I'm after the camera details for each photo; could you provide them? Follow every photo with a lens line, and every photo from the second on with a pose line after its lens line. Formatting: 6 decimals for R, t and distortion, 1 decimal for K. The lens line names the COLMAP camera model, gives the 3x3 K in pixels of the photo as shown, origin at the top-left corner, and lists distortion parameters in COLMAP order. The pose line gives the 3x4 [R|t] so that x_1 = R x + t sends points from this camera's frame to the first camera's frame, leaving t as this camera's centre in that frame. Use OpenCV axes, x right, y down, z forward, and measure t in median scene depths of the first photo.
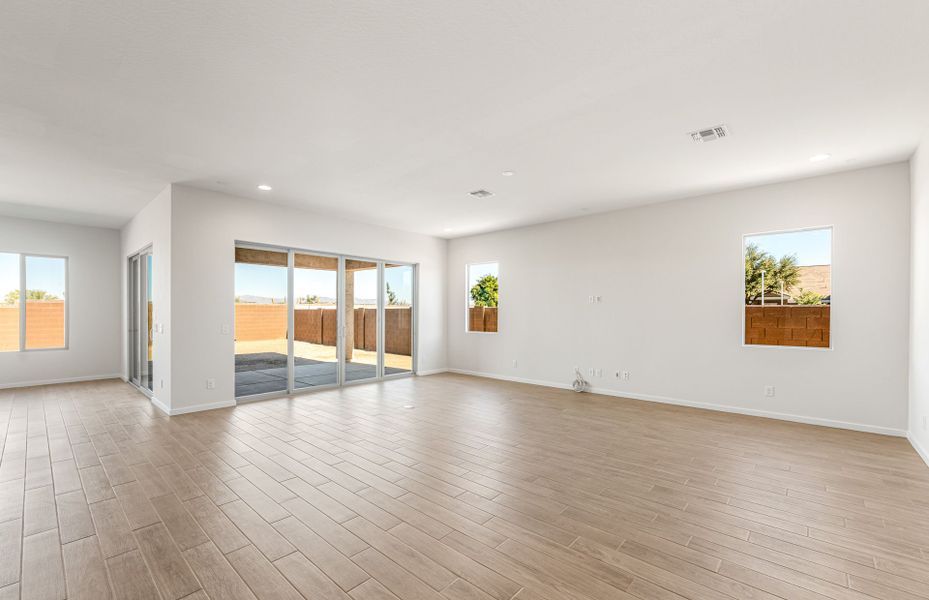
lens RADIAL K [[389.5, 0, 460.3], [0, 389.5, 312.0], [0, 0, 1]] dist [-0.003314, -0.000257]
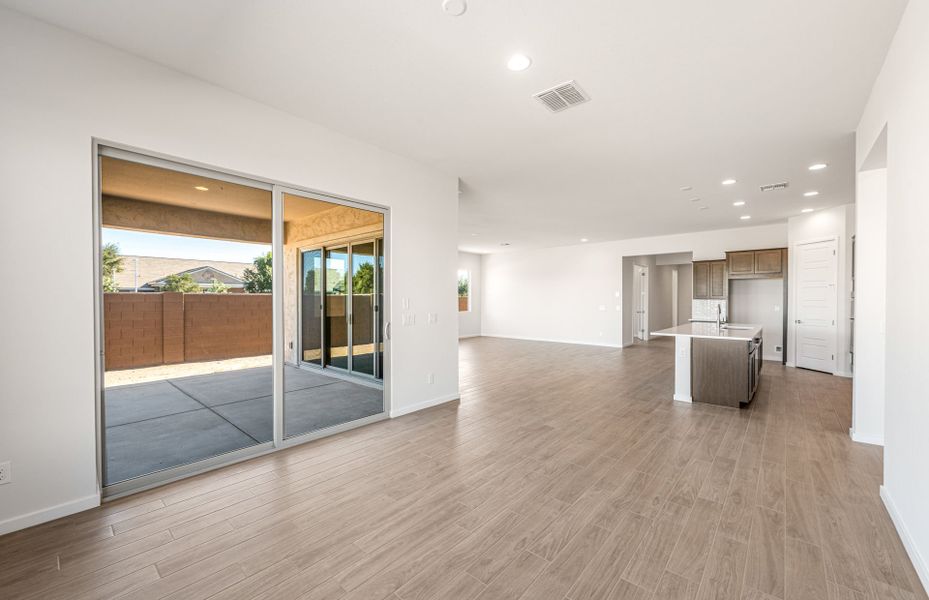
lens RADIAL K [[369.8, 0, 462.6], [0, 369.8, 301.3], [0, 0, 1]] dist [0.001671, -0.001157]
pose [[-0.021515, -0.006933, 0.999744, -1.086547], [-0.001156, 0.999975, 0.006909, -0.002070], [-0.999768, -0.001007, -0.021523, 0.628195]]
